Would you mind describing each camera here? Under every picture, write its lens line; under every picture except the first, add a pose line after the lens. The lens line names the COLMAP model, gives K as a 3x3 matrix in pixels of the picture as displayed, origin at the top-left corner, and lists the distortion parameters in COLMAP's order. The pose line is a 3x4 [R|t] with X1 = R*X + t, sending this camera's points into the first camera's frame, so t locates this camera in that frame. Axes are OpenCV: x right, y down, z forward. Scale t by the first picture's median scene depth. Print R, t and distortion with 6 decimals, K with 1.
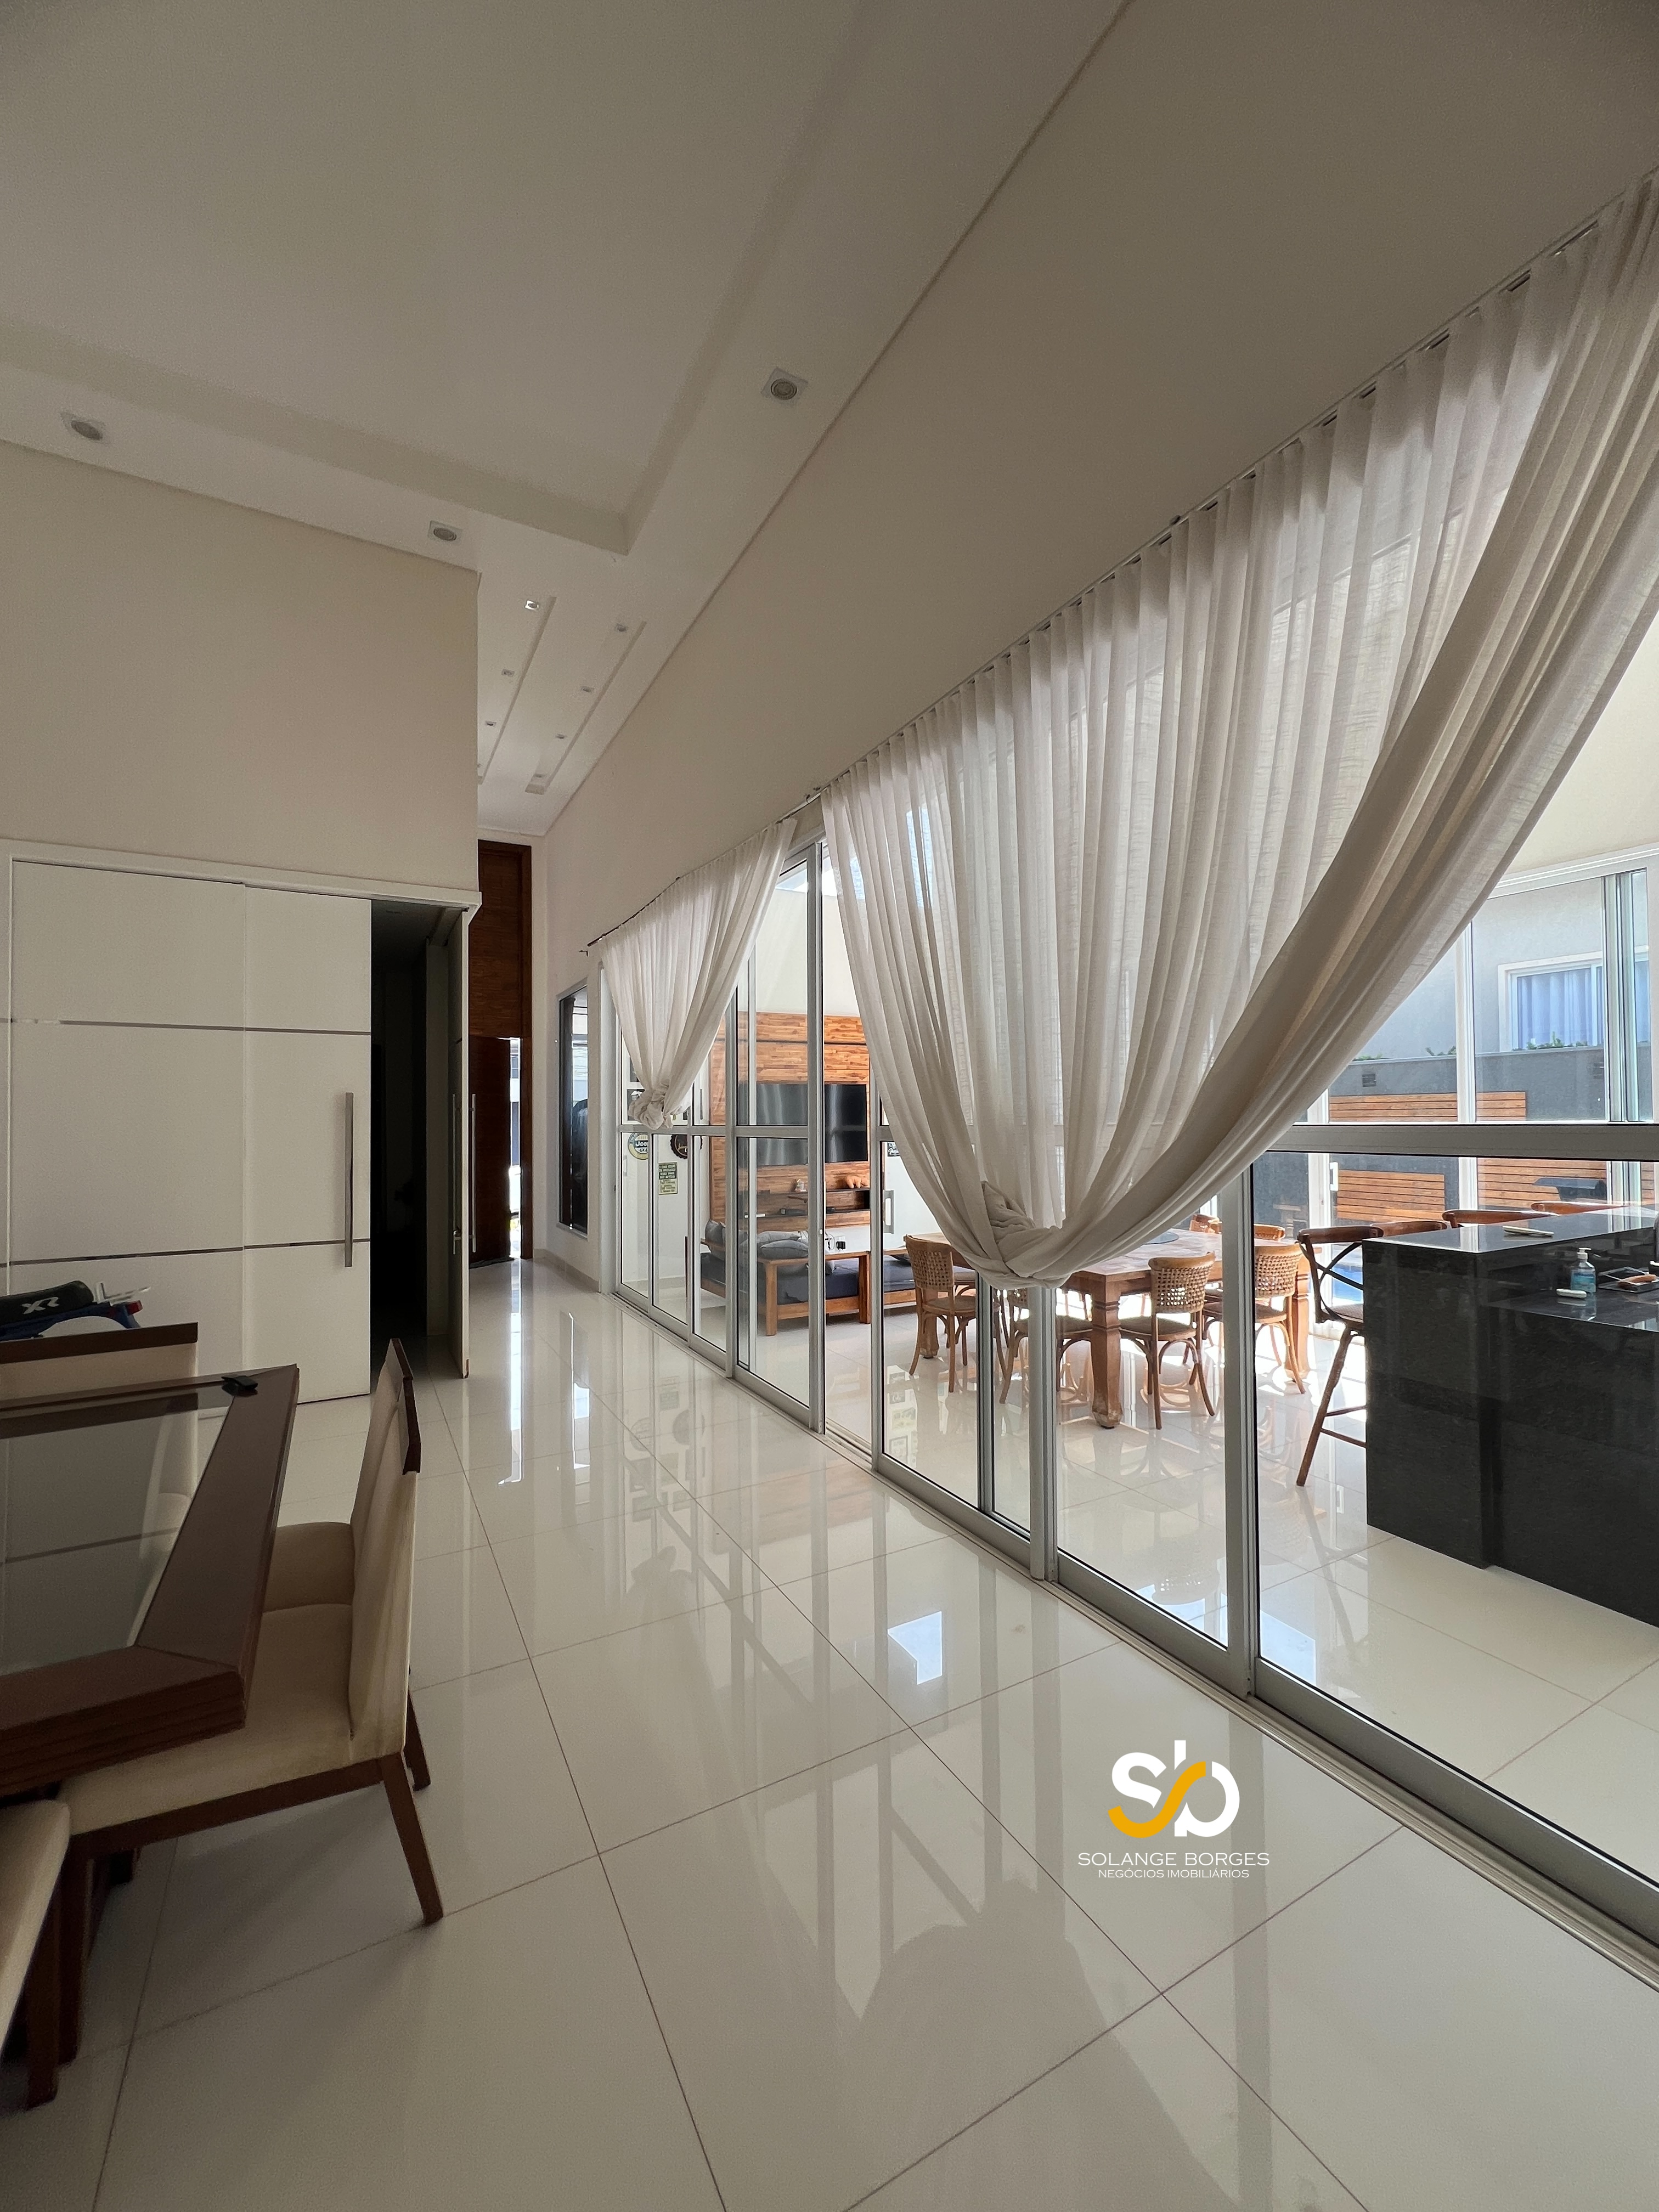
lens RADIAL K [[888.7, 0, 823.9], [0, 888.7, 1108.5], [0, 0, 1]] dist [0.001862, 0.000788]
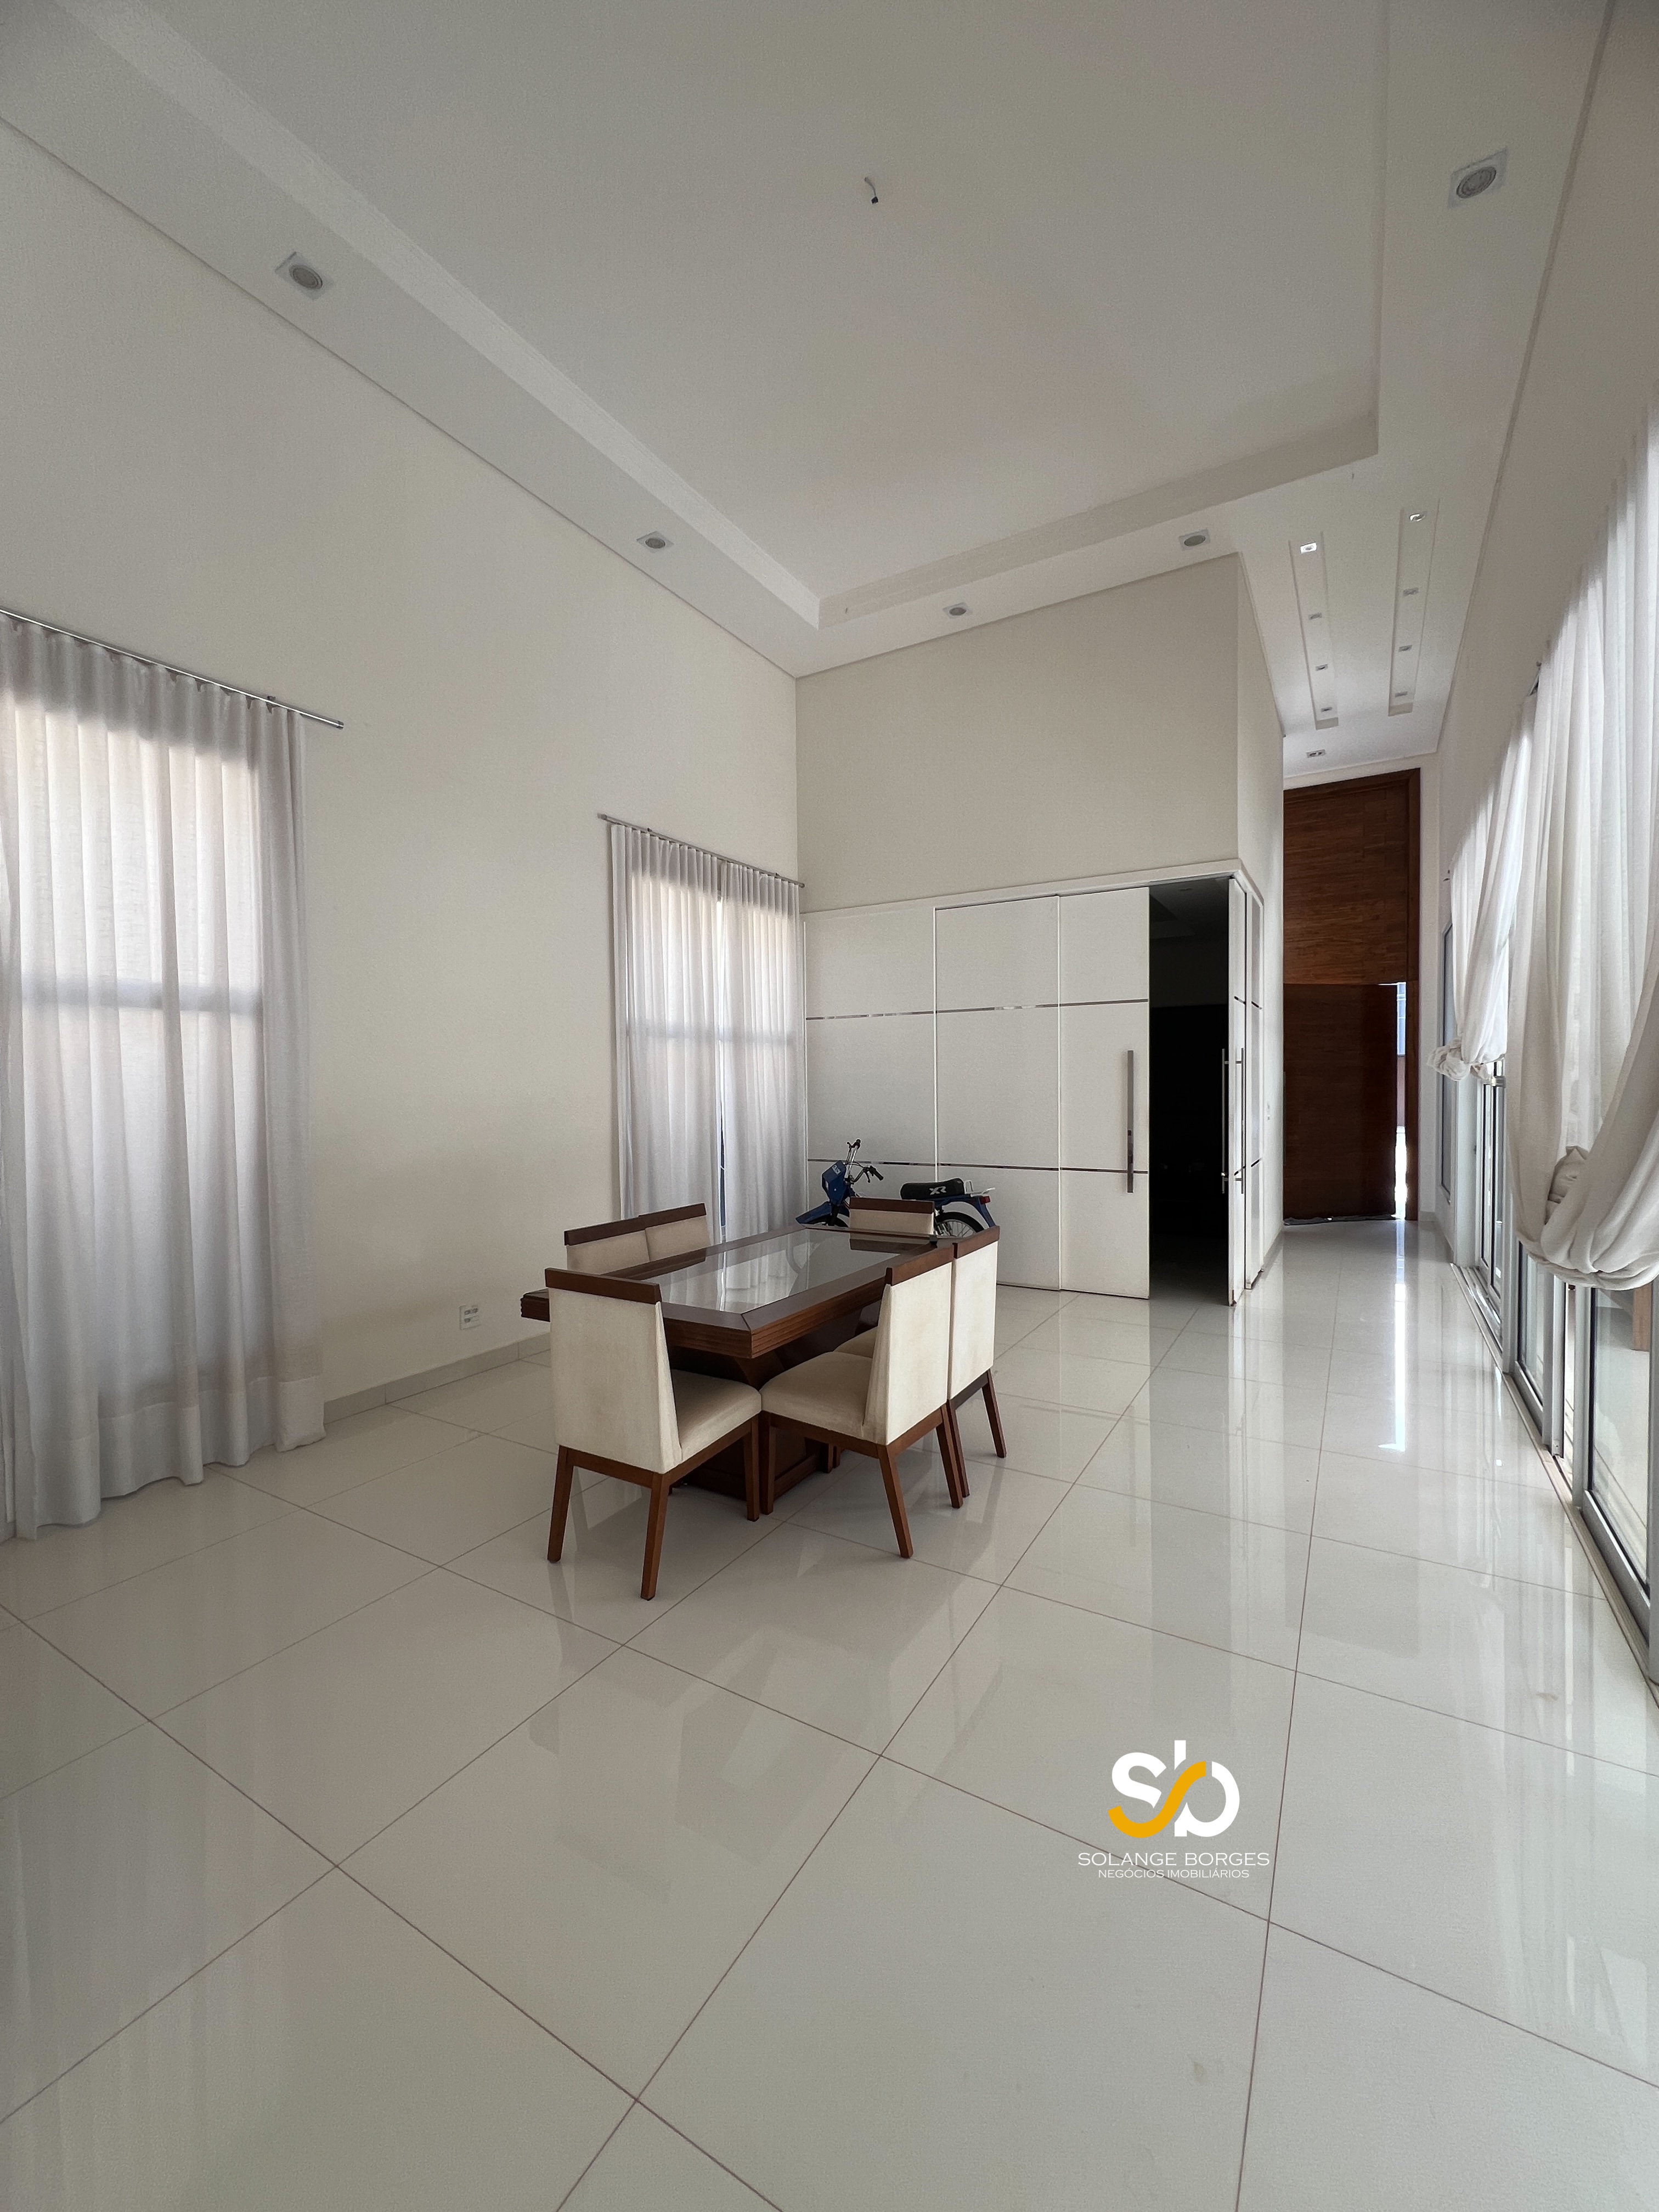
lens RADIAL K [[888.7, 0, 828.4], [0, 888.7, 1109.8], [0, 0, 1]] dist [0.001862, 0.000788]
pose [[0.506475, 0.029281, -0.861757, 0.303013], [0.017142, 0.998884, 0.044015, 0.002700], [0.862084, -0.037065, 0.505408, 0.025610]]
